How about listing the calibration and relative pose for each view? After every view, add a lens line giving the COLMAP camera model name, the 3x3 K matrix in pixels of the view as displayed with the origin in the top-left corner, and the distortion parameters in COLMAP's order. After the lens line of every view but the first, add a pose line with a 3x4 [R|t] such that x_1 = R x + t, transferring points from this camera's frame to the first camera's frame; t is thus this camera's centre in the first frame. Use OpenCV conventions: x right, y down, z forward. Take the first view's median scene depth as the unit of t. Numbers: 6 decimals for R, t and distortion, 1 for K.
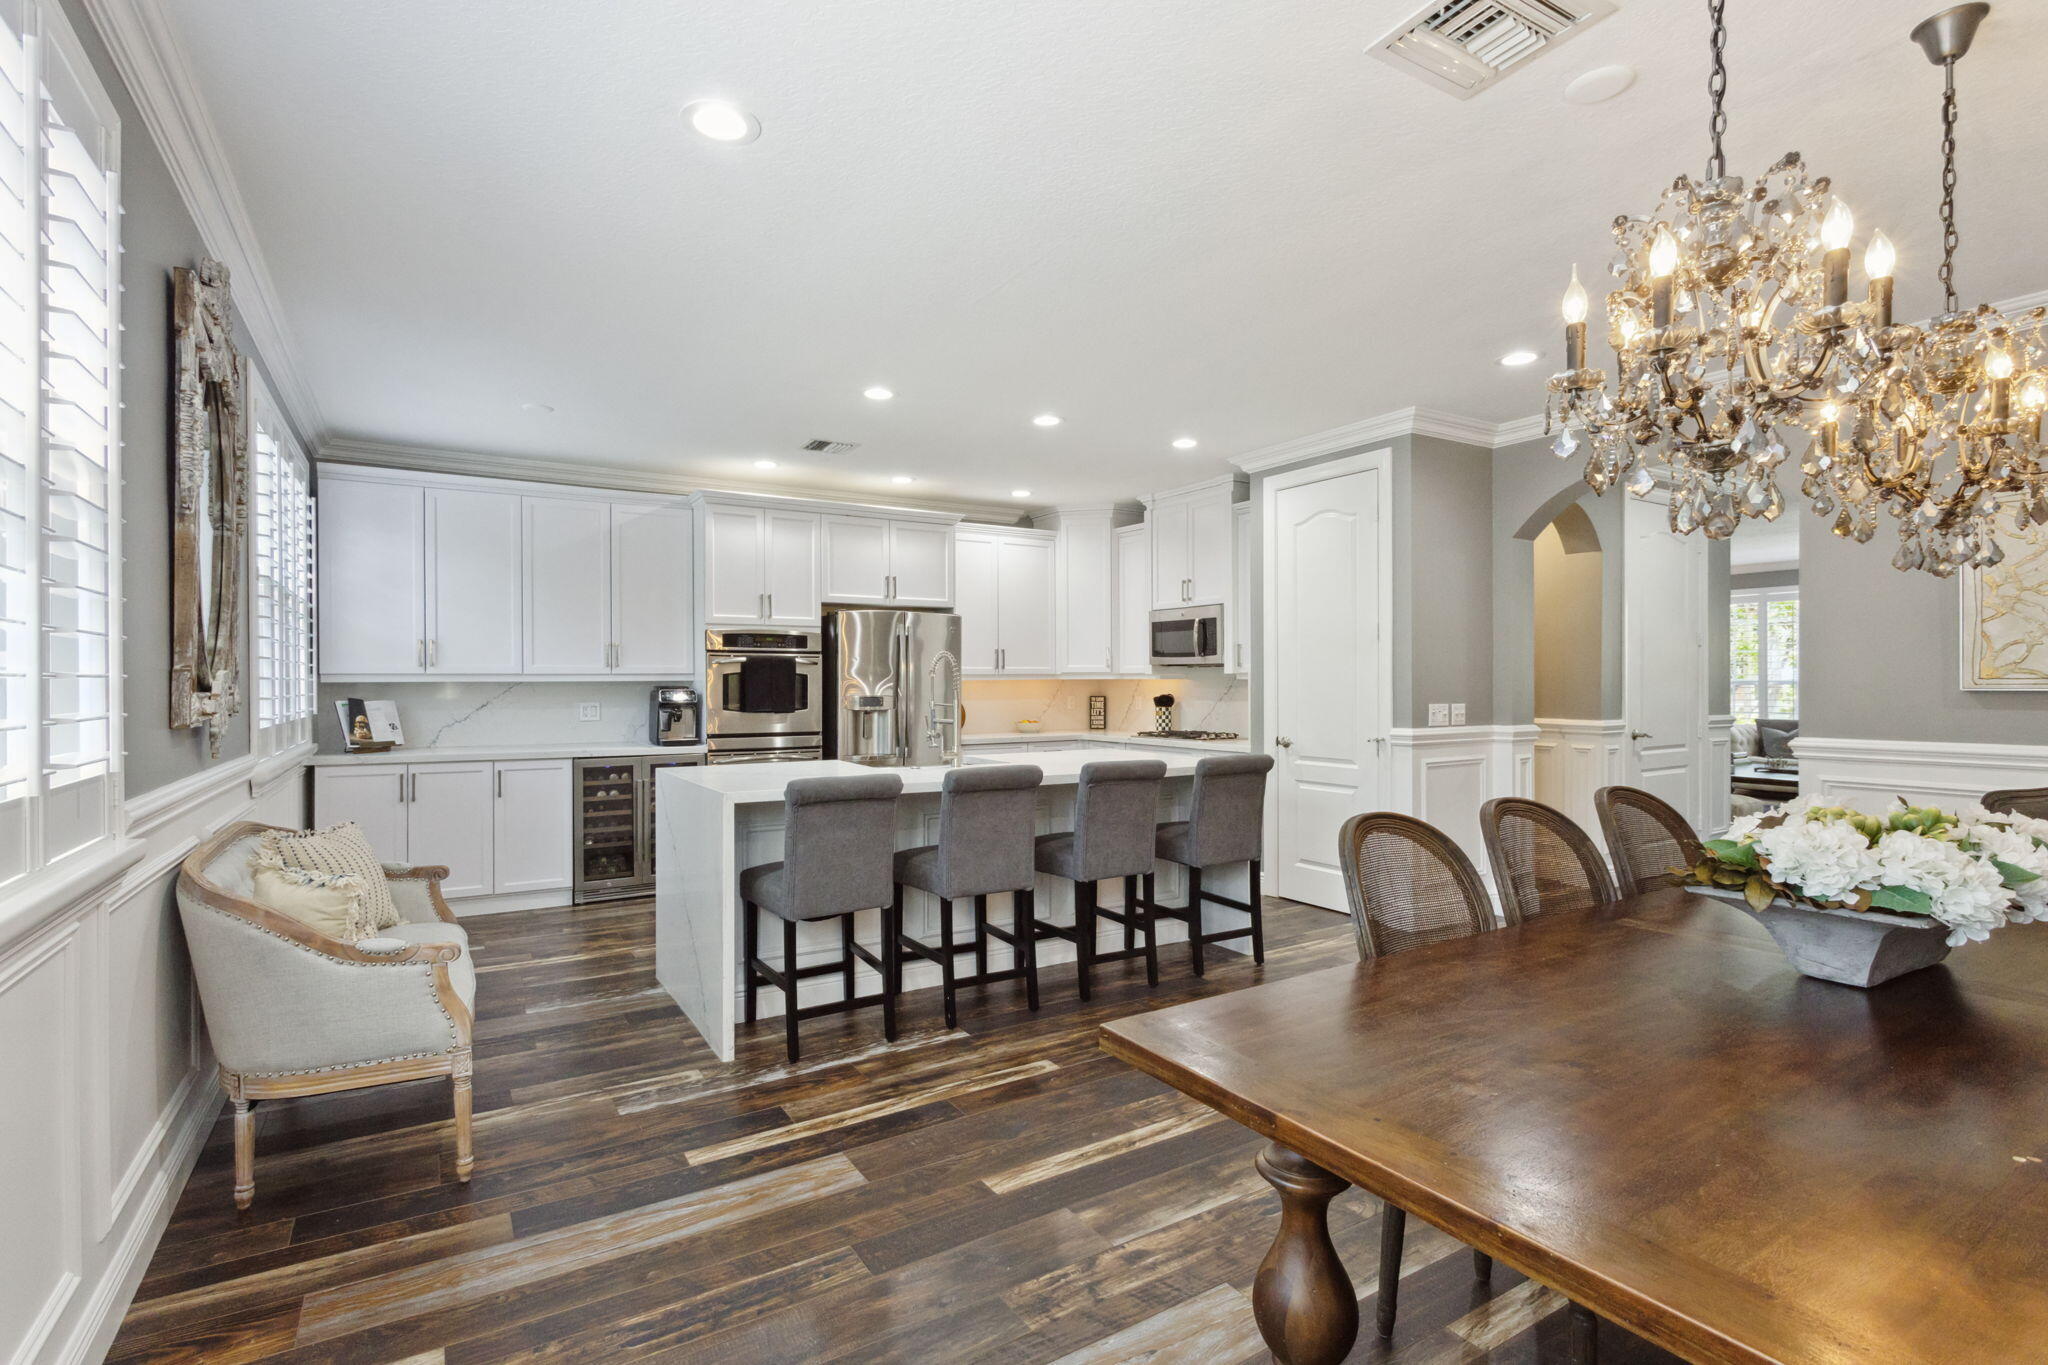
lens RADIAL K [[962.1, 0, 1013.0], [0, 962.1, 687.7], [0, 0, 1]] dist [0.001110, 0.000725]
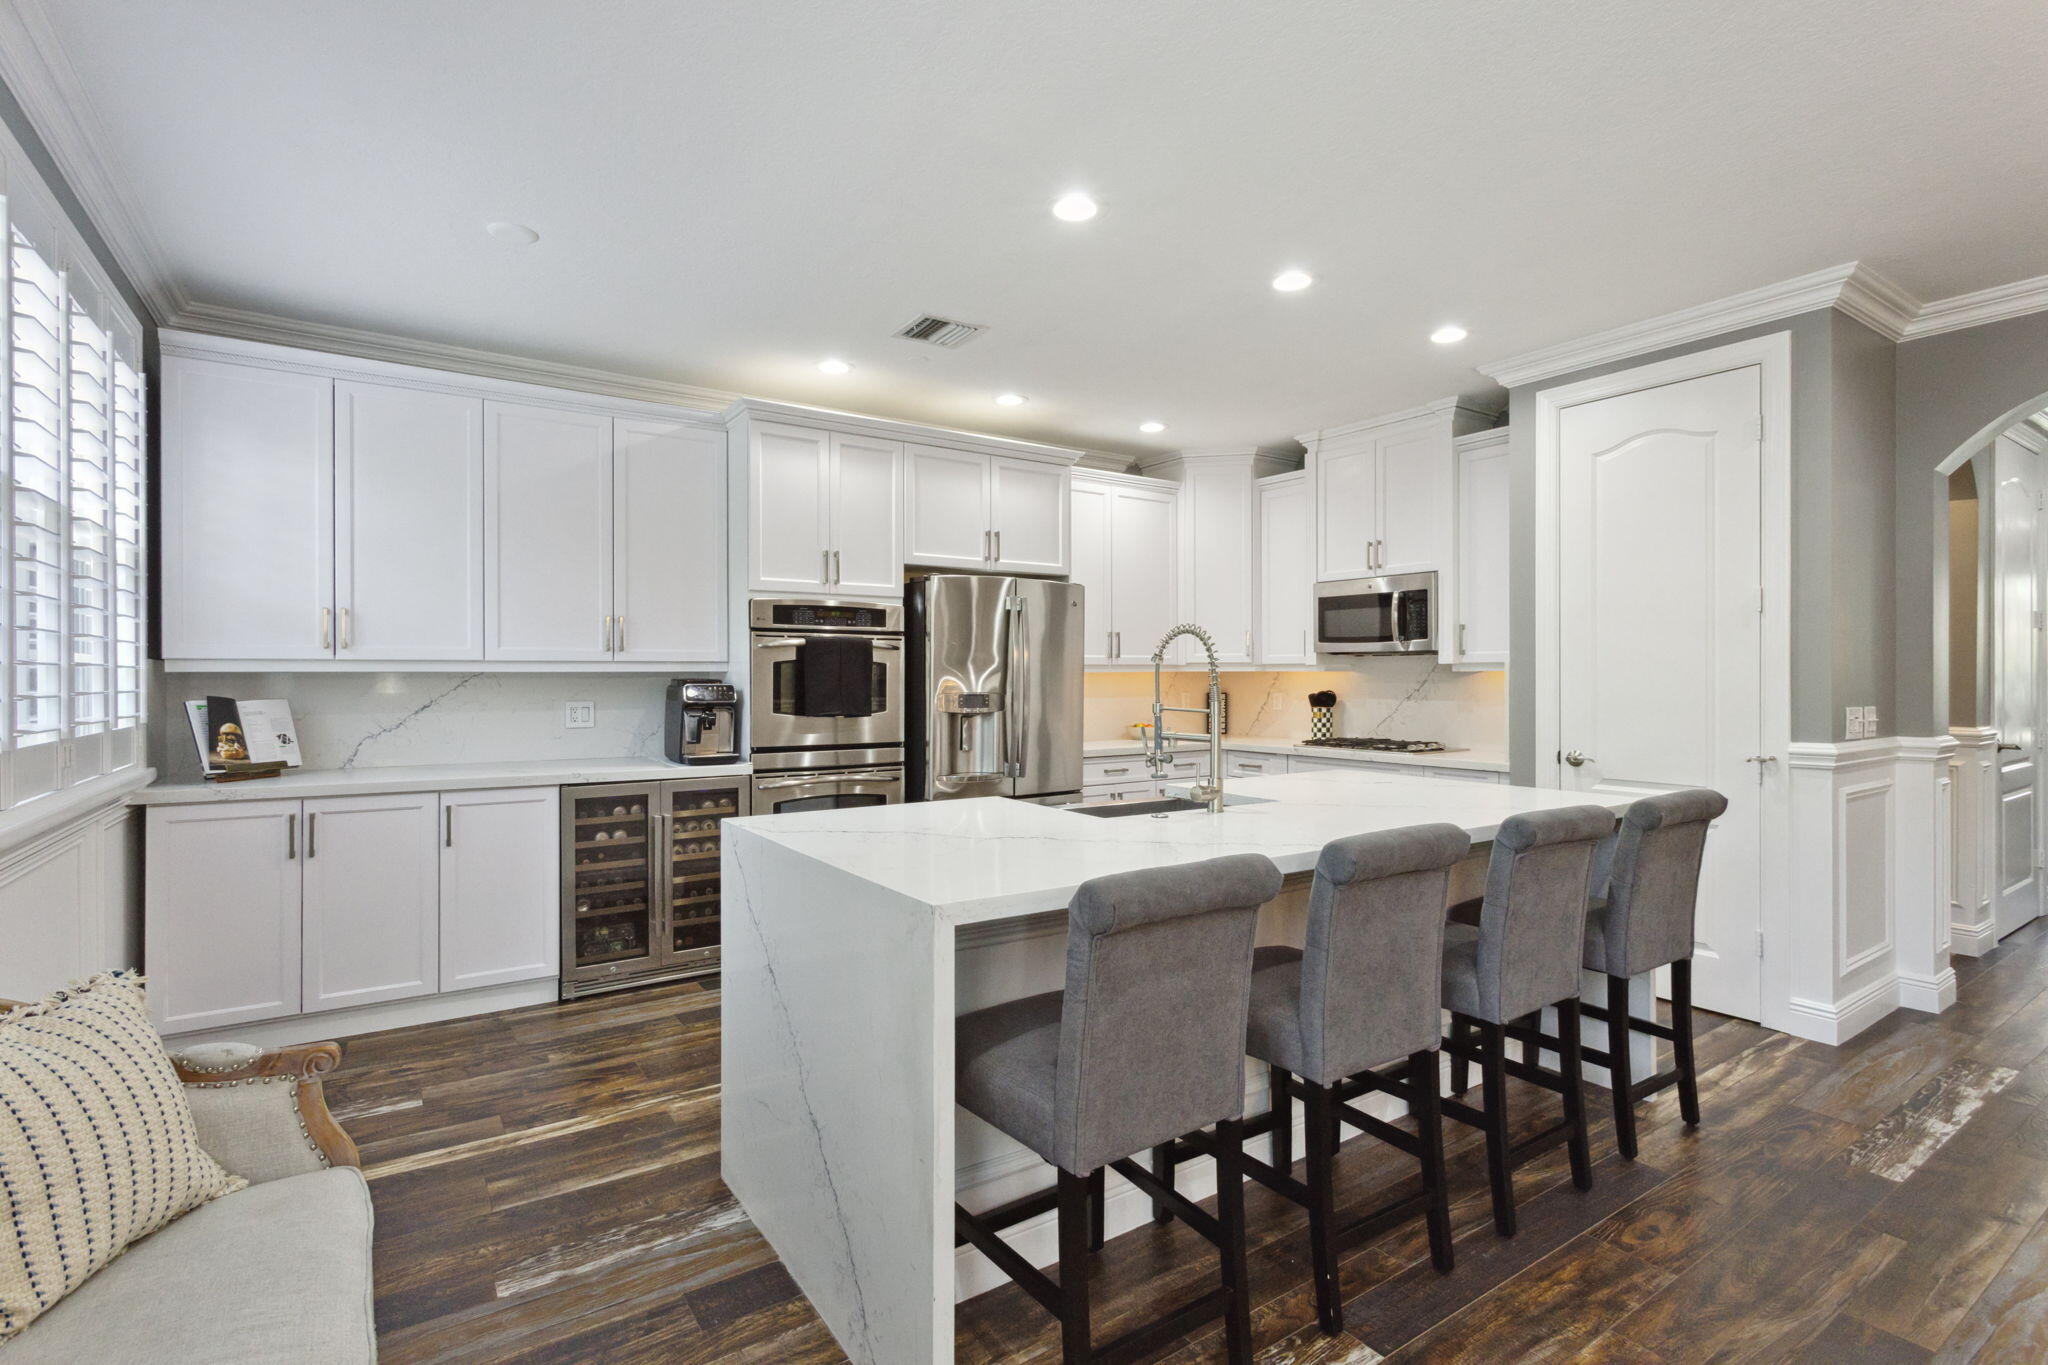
lens RADIAL K [[962.1, 0, 1021.0], [0, 962.1, 678.9], [0, 0, 1]] dist [0.001110, 0.000725]
pose [[0.998975, 0.001892, 0.045215, -0.157765], [-0.001750, 0.999993, -0.003186, 0.000146], [-0.045221, 0.003103, 0.998972, 0.296980]]
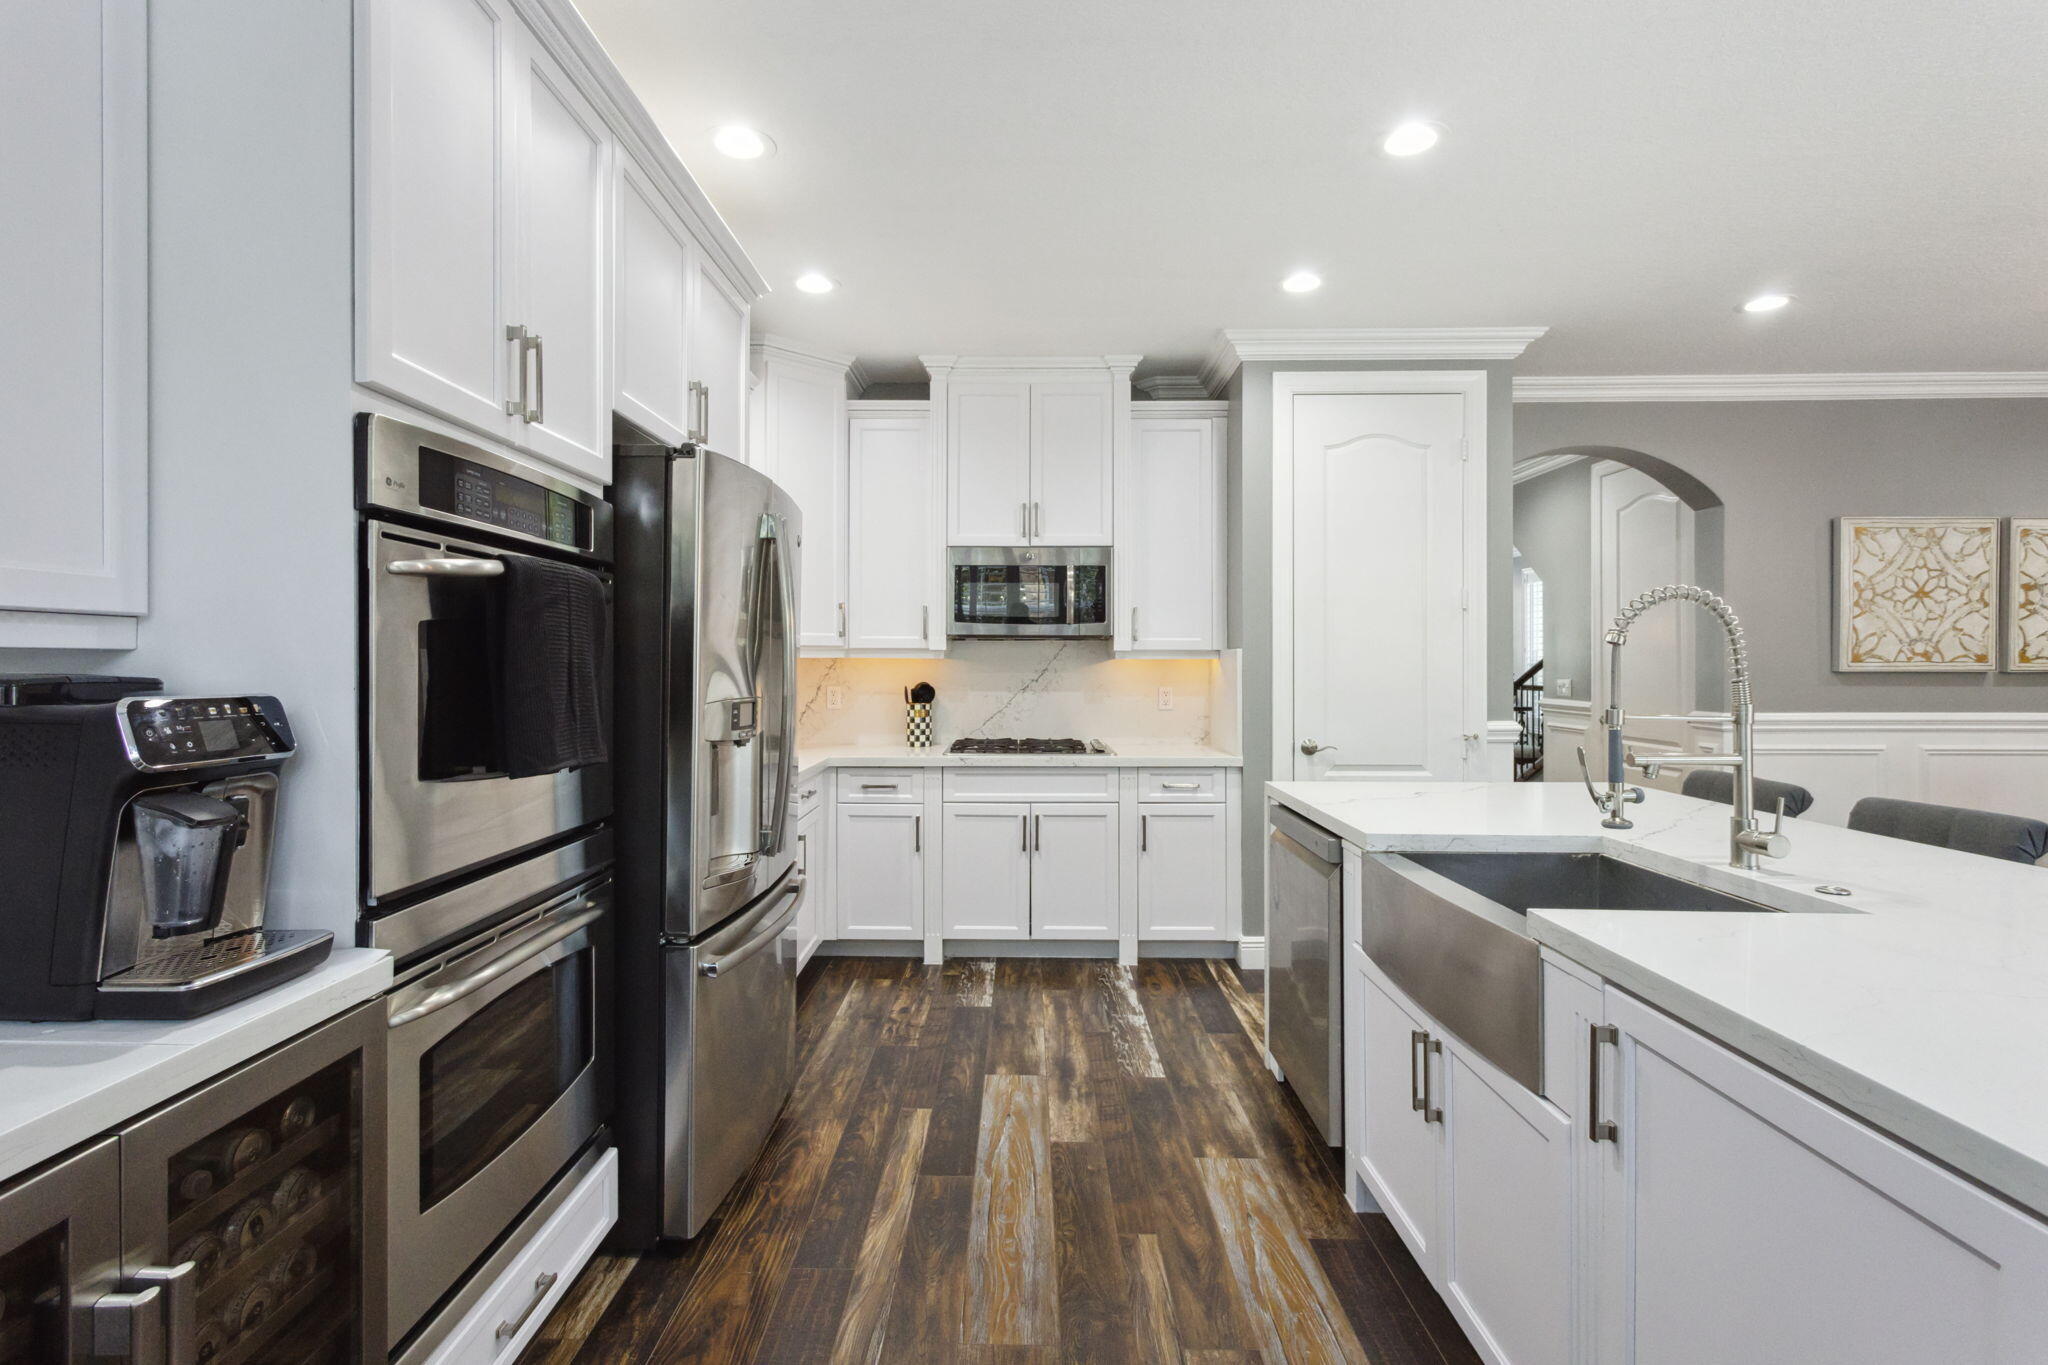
lens RADIAL K [[962.1, 0, 1009.7], [0, 962.1, 664.5], [0, 0, 1]] dist [0.001110, 0.000725]
pose [[0.538200, 0.001455, 0.842816, -0.432053], [0.004162, 0.999982, -0.004384, -0.003016], [-0.842807, 0.005867, 0.538184, 0.786700]]
